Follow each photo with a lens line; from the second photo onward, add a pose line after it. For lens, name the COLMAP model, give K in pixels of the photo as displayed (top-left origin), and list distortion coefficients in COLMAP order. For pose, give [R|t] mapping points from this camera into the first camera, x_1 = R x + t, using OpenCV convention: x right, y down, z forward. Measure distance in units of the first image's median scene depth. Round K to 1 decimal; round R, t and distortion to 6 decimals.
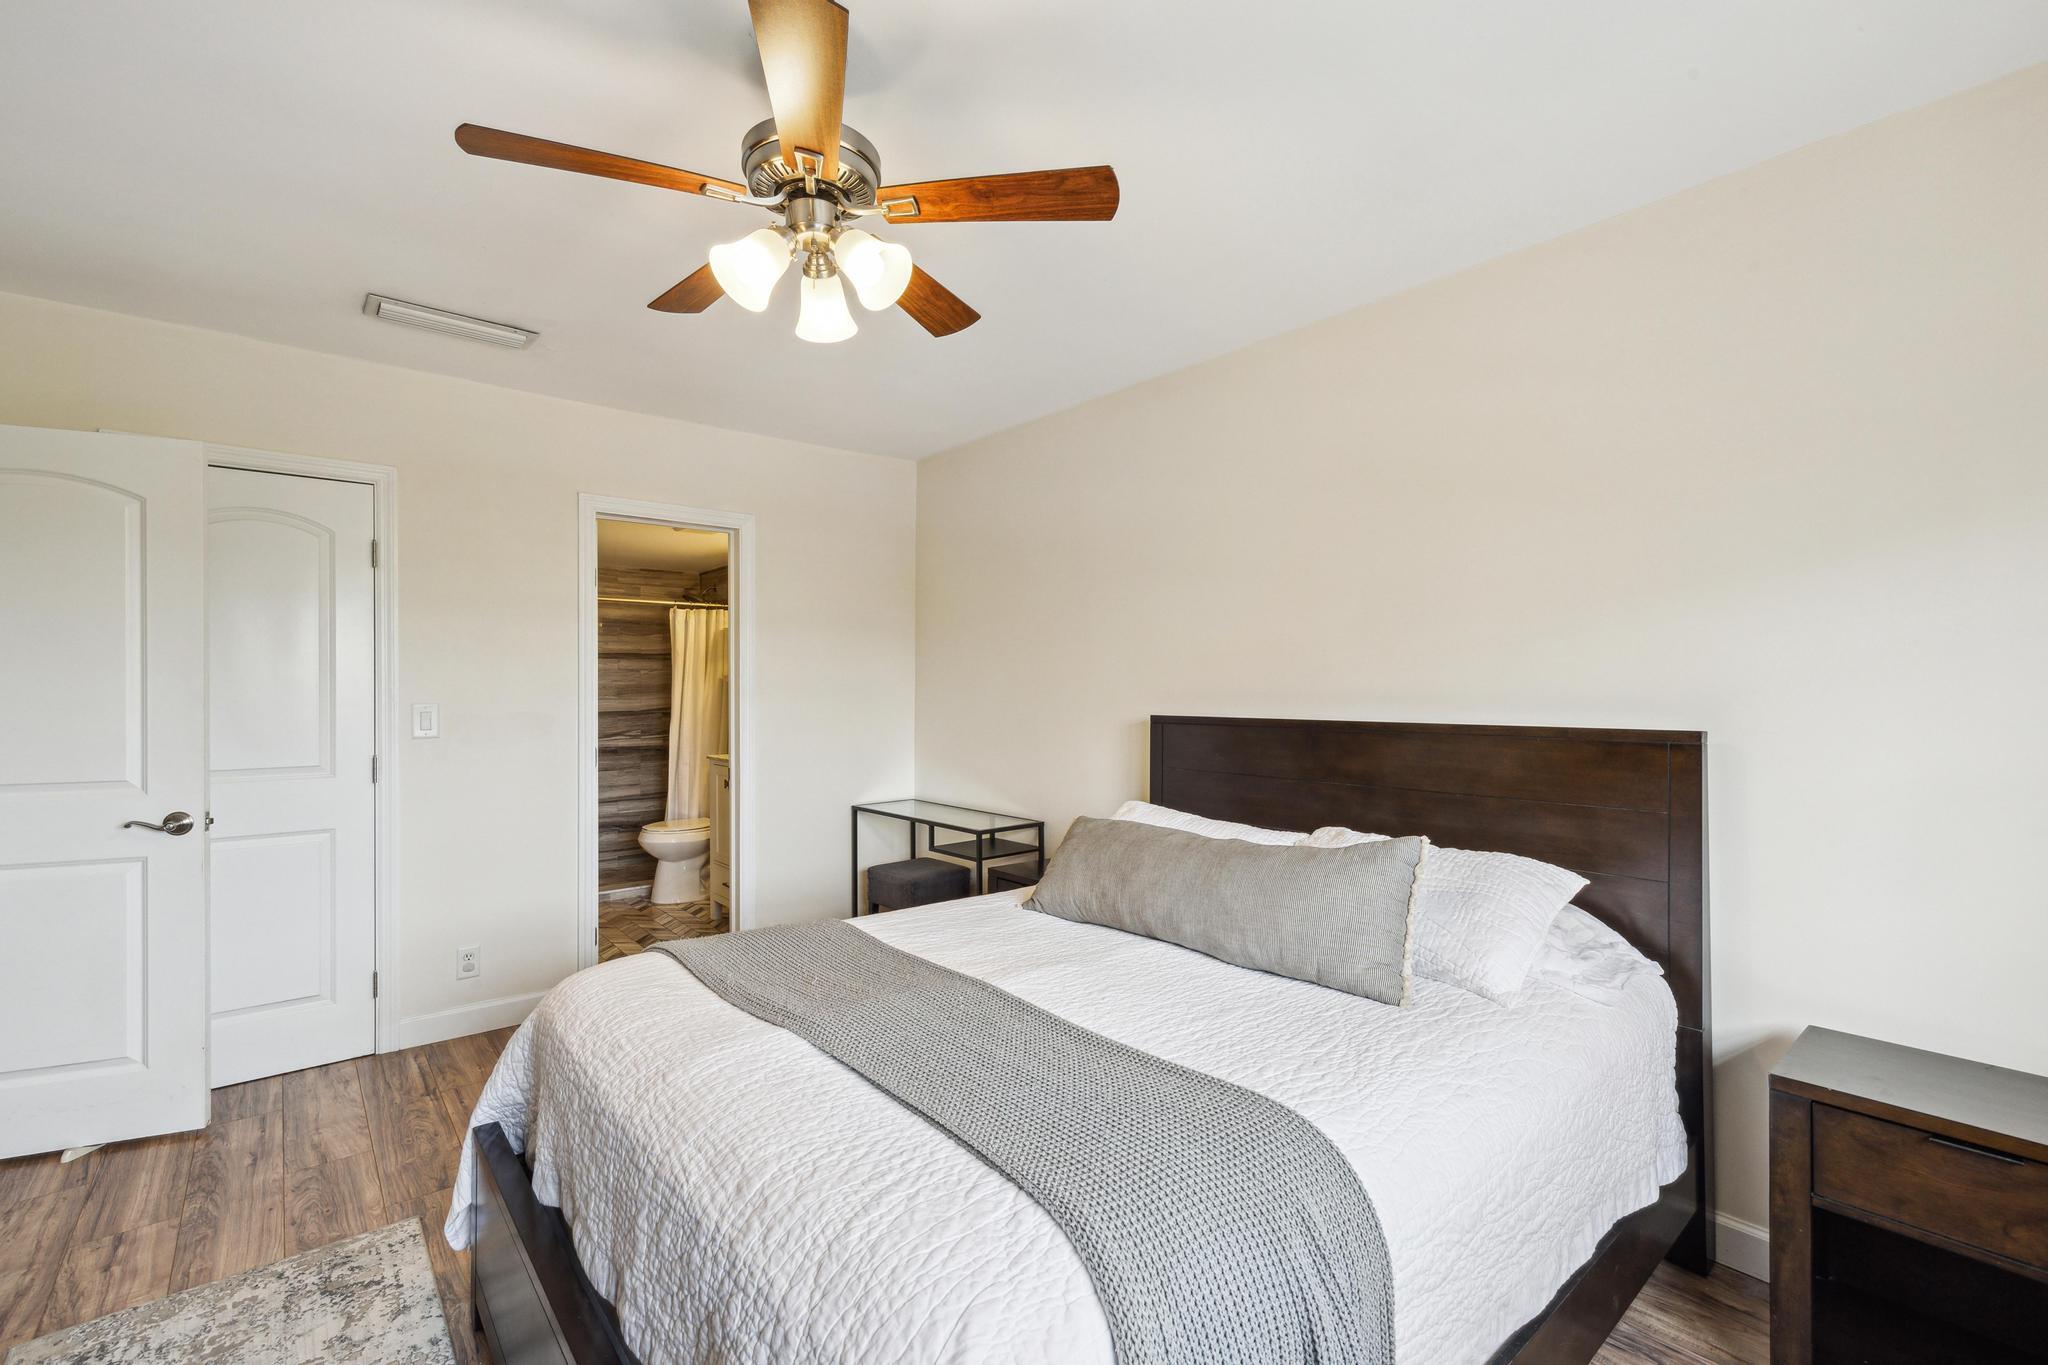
lens RADIAL K [[869.3, 0, 1012.8], [0, 869.3, 708.8], [0, 0, 1]] dist [0.000472, 0.000092]
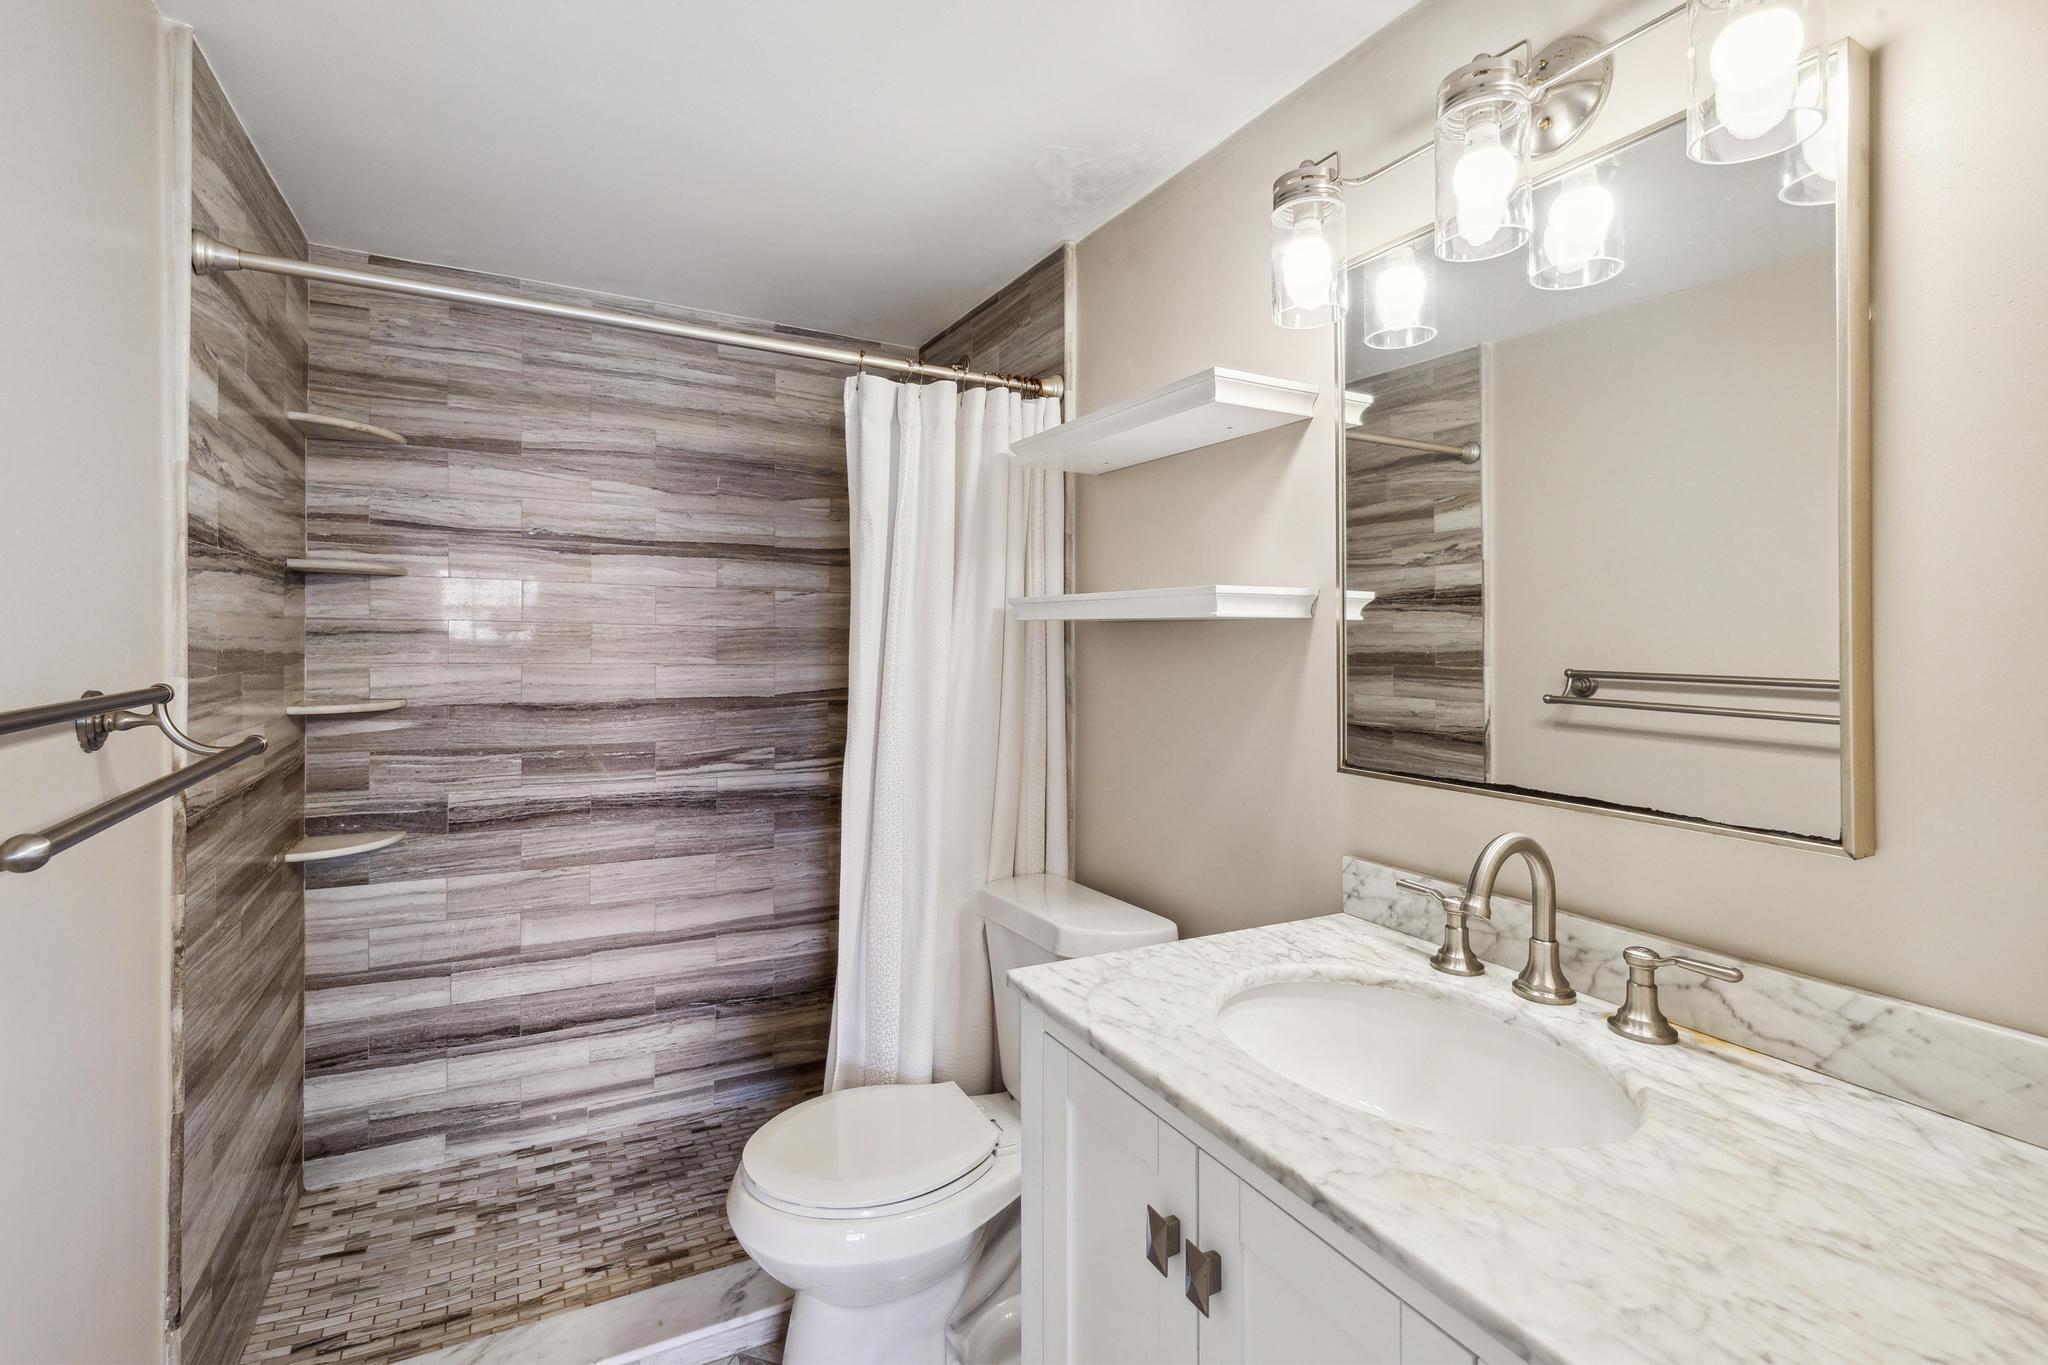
lens RADIAL K [[895.2, 0, 1014.6], [0, 895.2, 668.2], [0, 0, 1]] dist [-0.000107, -0.000136]
pose [[0.981181, 0.005101, -0.193021, -0.248258], [-0.005370, 0.999985, -0.000870, -0.010382], [0.193014, 0.001890, 0.981194, 0.632911]]
